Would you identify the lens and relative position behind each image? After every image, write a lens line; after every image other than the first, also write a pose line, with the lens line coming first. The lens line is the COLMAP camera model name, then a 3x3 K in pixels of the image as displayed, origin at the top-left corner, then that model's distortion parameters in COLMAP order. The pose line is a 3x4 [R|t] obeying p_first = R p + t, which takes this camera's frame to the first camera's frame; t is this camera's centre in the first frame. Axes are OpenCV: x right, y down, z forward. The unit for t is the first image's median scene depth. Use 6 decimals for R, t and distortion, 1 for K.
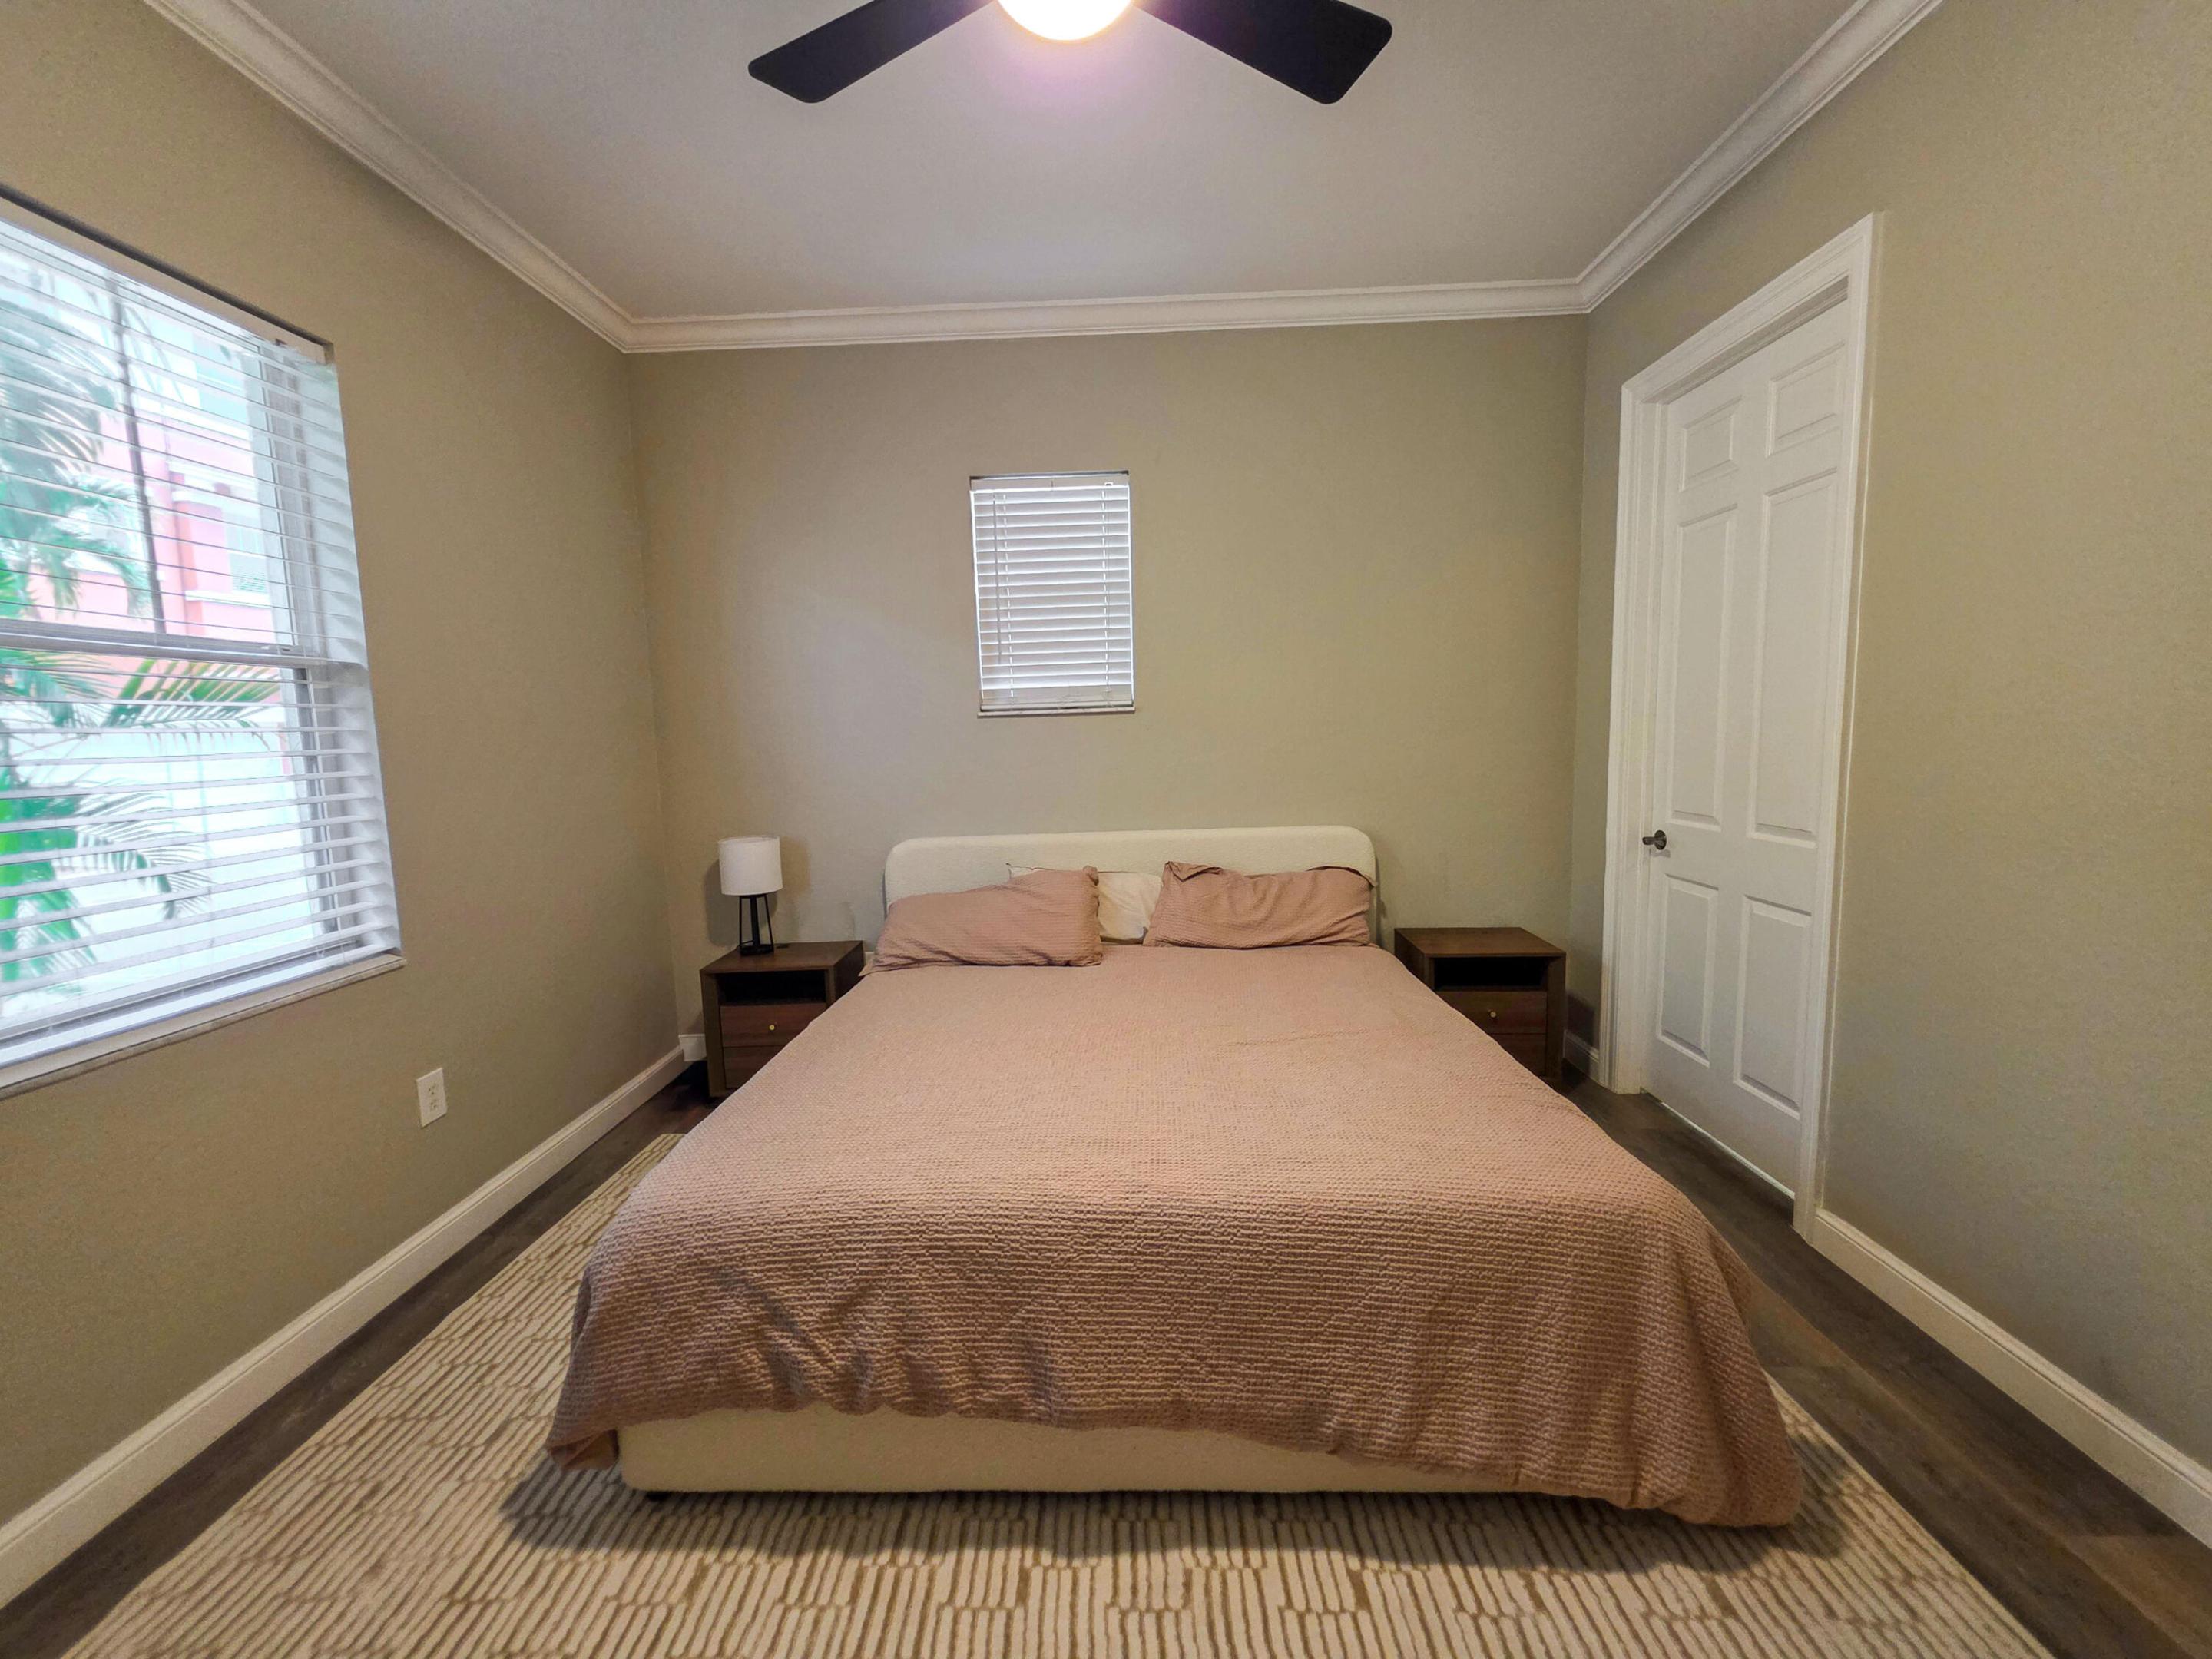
lens RADIAL K [[884.6, 0, 1102.4], [0, 884.6, 824.5], [0, 0, 1]] dist [0.003523, -0.000044]
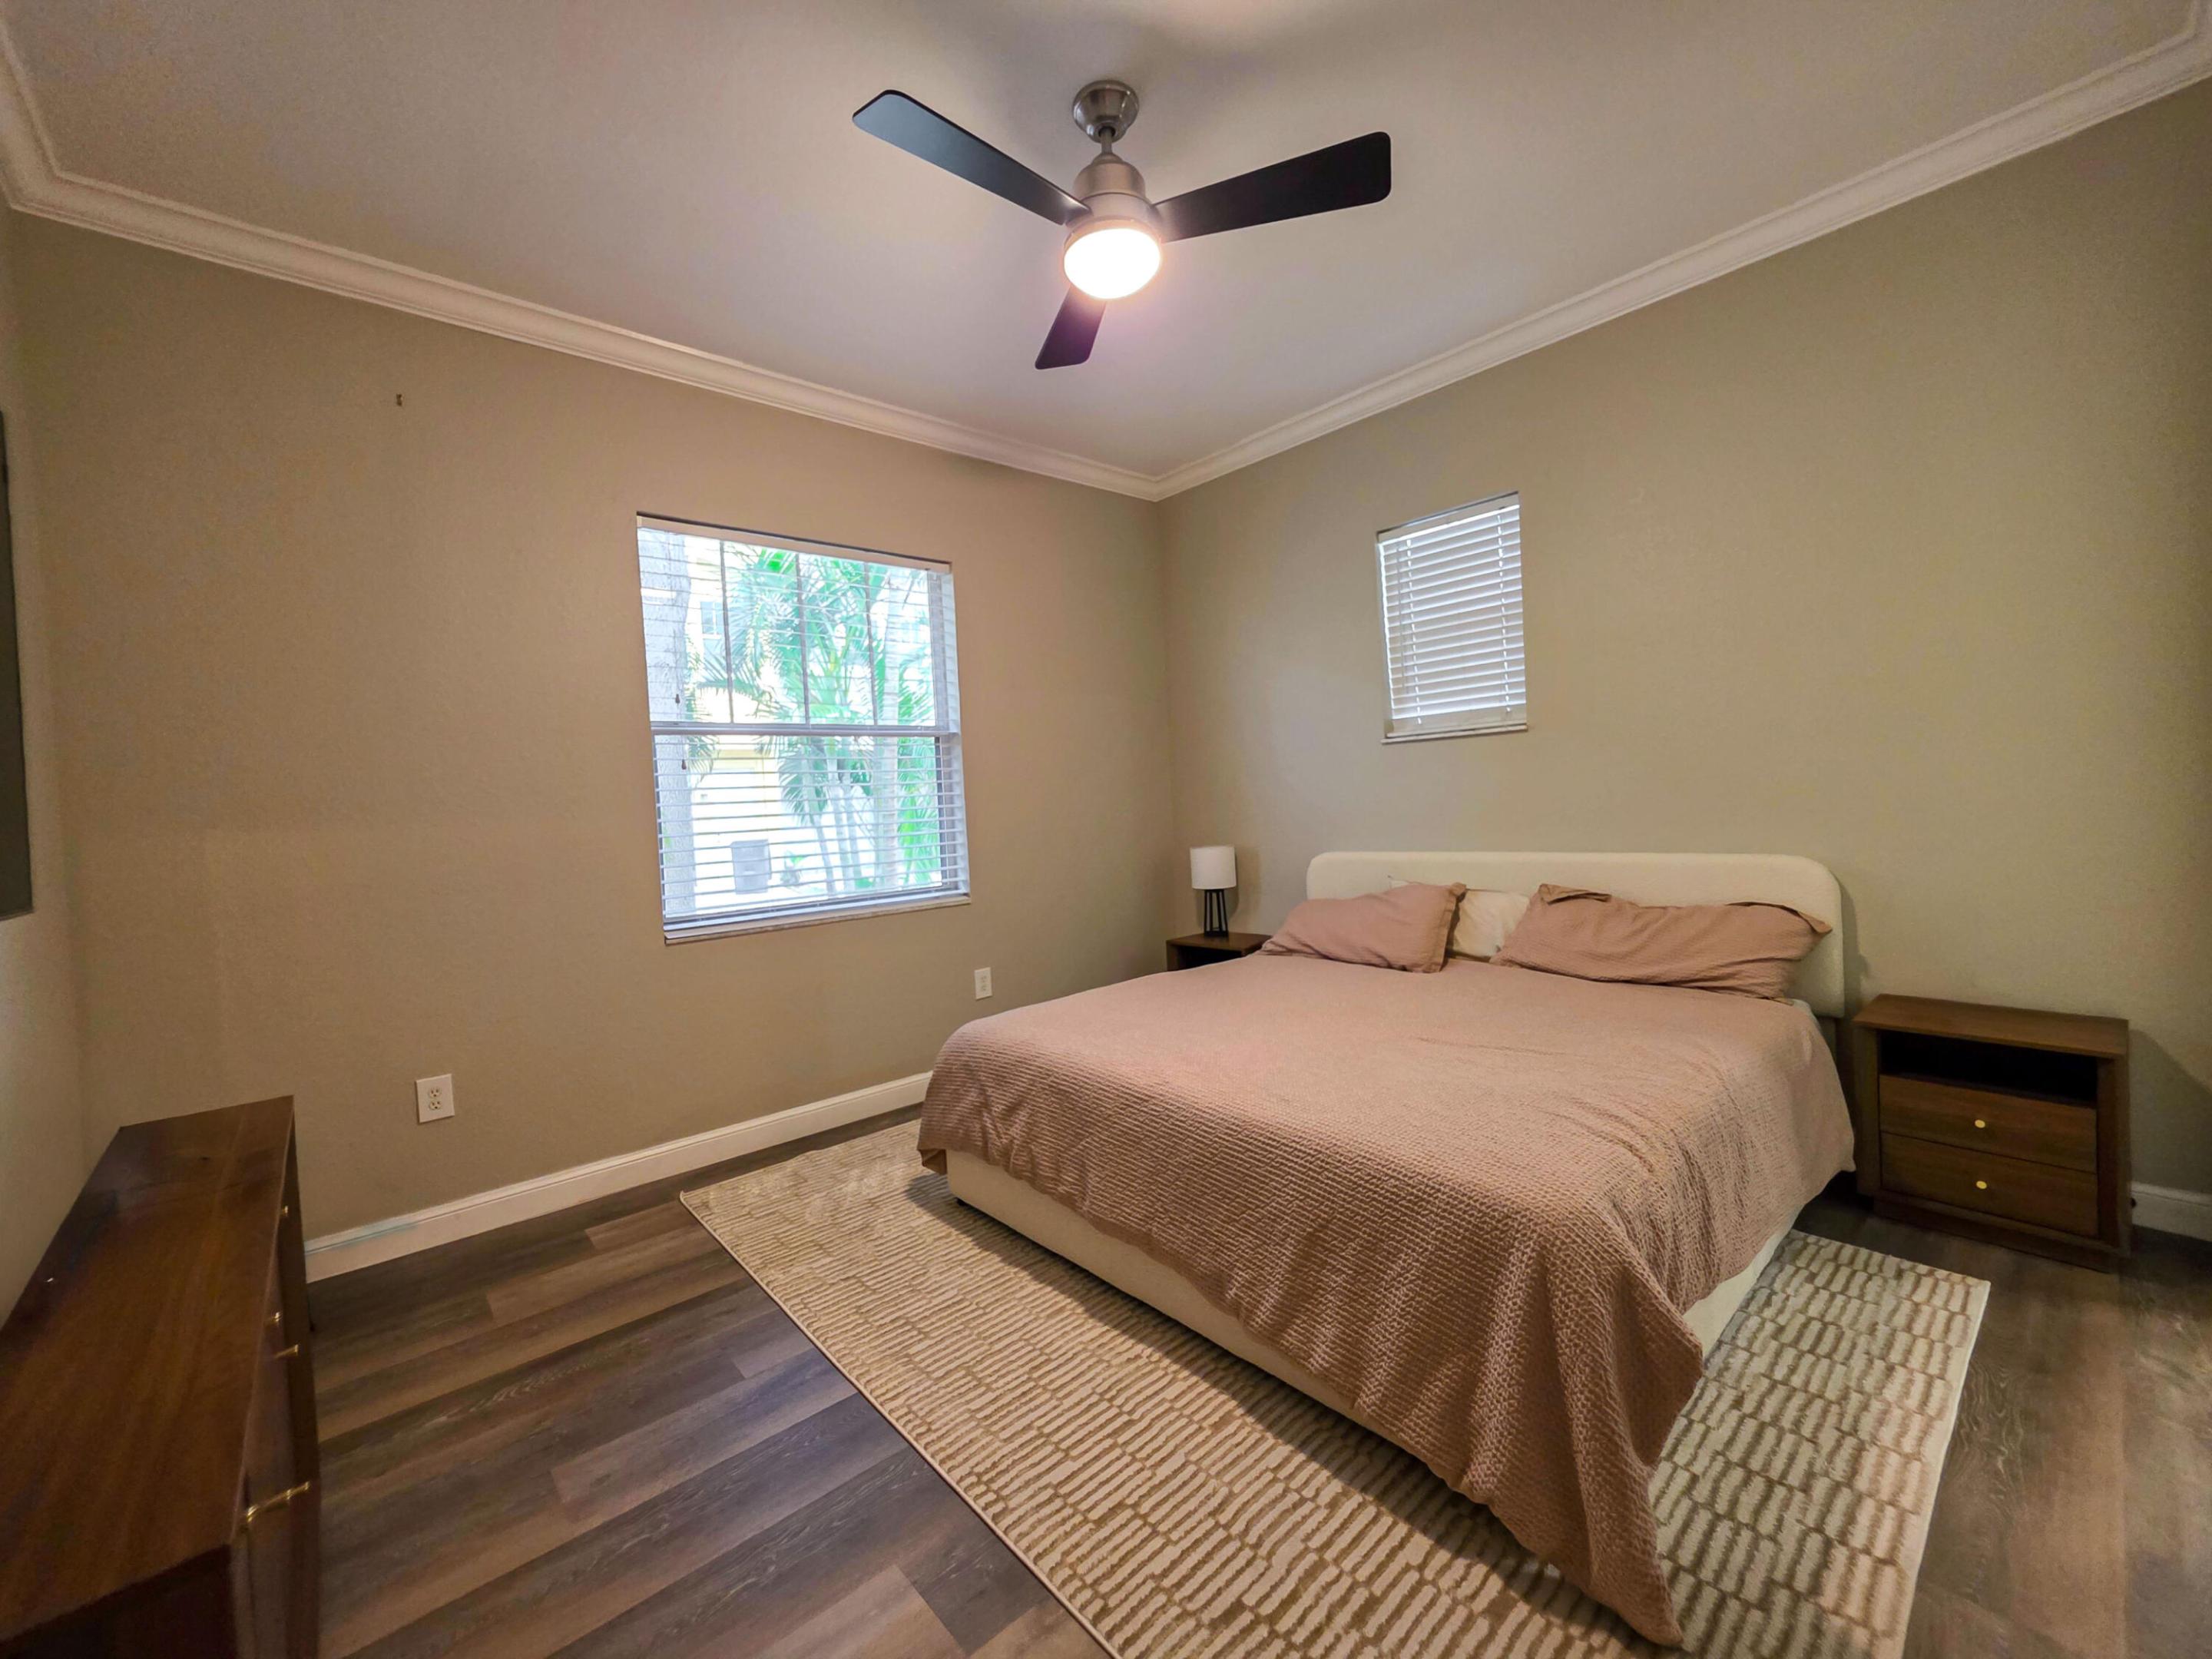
lens RADIAL K [[887.0, 0, 1106.0], [0, 887.0, 829.5], [0, 0, 1]] dist [0.002570, 0.000102]
pose [[0.686687, 0.017812, -0.726735, 0.699970], [-0.046725, 0.998714, -0.019672, 0.038196], [0.725450, 0.047465, 0.686636, -0.013530]]
